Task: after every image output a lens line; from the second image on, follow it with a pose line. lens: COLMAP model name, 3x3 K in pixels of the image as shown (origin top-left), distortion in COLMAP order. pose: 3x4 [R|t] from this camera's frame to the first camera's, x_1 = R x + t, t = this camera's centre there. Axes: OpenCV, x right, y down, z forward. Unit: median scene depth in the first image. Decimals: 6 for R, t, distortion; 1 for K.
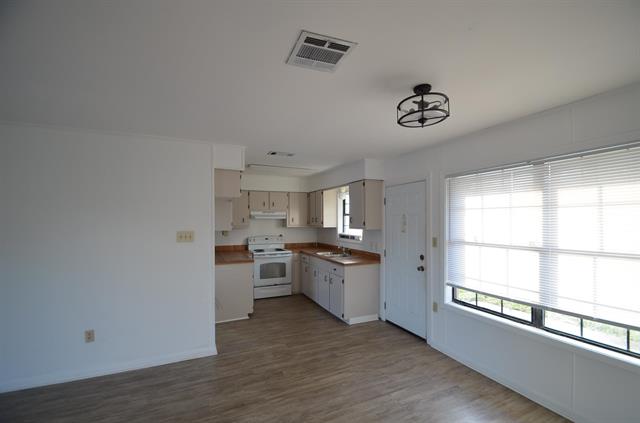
lens RADIAL K [[287.3, 0, 318.7], [0, 287.3, 216.0], [0, 0, 1]] dist [0.022372, -0.000322]
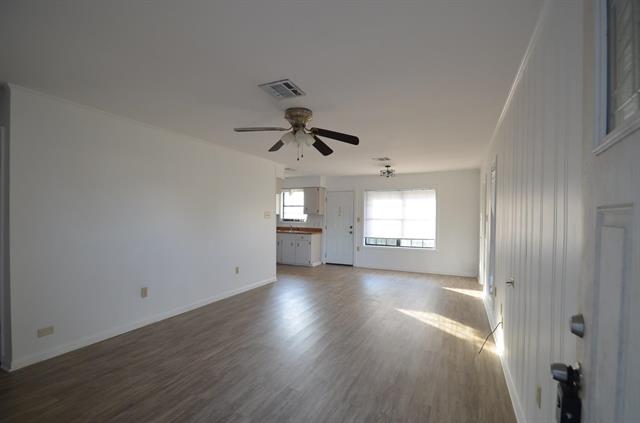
lens RADIAL K [[307.0, 0, 320.0], [0, 307.0, 211.5], [0, 0, 1]] dist [-0.000180, -0.000080]
pose [[0.779792, 0.025389, 0.625523, -1.282978], [-0.022559, 0.999668, -0.012452, 0.063416], [-0.625632, -0.004401, 0.780106, -0.644076]]
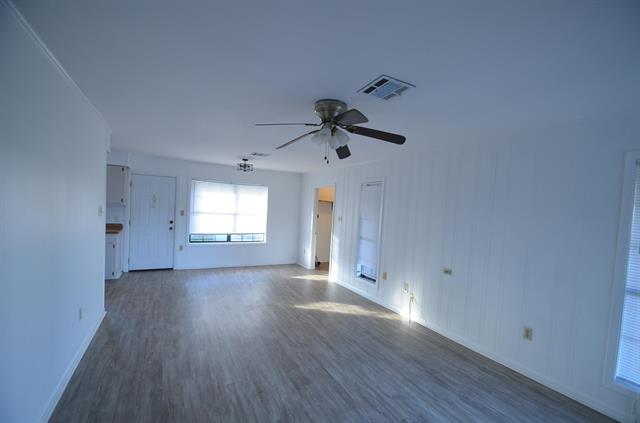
lens RADIAL K [[287.3, 0, 318.7], [0, 287.3, 216.0], [0, 0, 1]] dist [0.022372, -0.000322]
pose [[-0.083279, -0.017725, 0.996369, -1.488590], [-0.062946, 0.997939, 0.012491, 0.031556], [-0.994536, -0.061677, -0.084223, 0.280546]]
